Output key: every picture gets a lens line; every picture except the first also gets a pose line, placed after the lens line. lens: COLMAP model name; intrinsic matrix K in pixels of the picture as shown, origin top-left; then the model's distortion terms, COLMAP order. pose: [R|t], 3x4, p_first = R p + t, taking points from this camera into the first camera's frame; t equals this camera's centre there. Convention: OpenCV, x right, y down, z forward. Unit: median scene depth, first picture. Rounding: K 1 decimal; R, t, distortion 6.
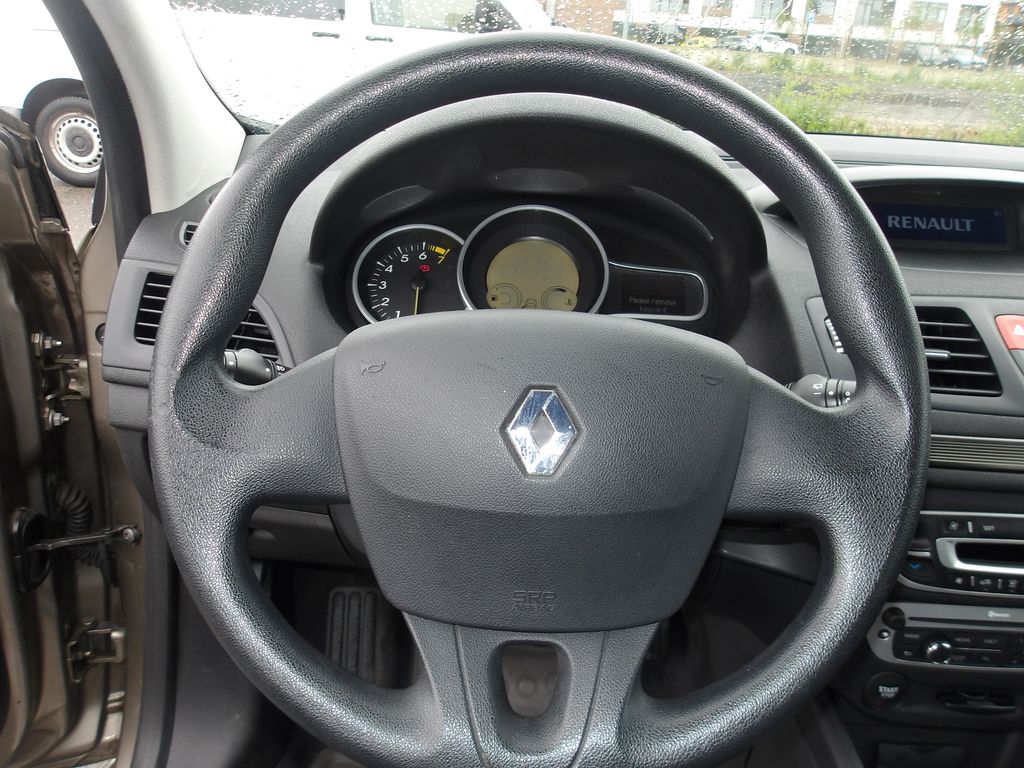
lens RADIAL K [[851.8, 0, 508.9], [0, 851.8, 390.8], [0, 0, 1]] dist [-0.014542, 0.038615]
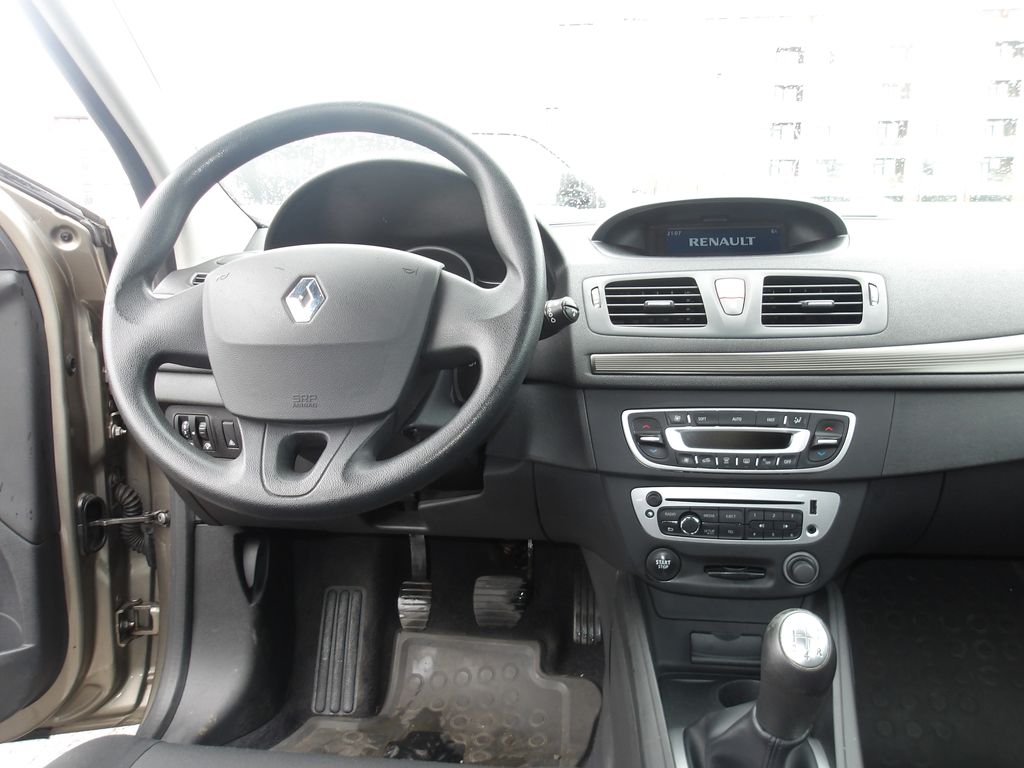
lens RADIAL K [[851.8, 0, 514.9], [0, 851.8, 379.8], [0, 0, 1]] dist [-0.014542, 0.038615]
pose [[0.988095, -0.049889, -0.145531, 0.343945], [0.017163, 0.975801, -0.217985, 0.289405], [0.152885, 0.212893, 0.965040, -0.282367]]
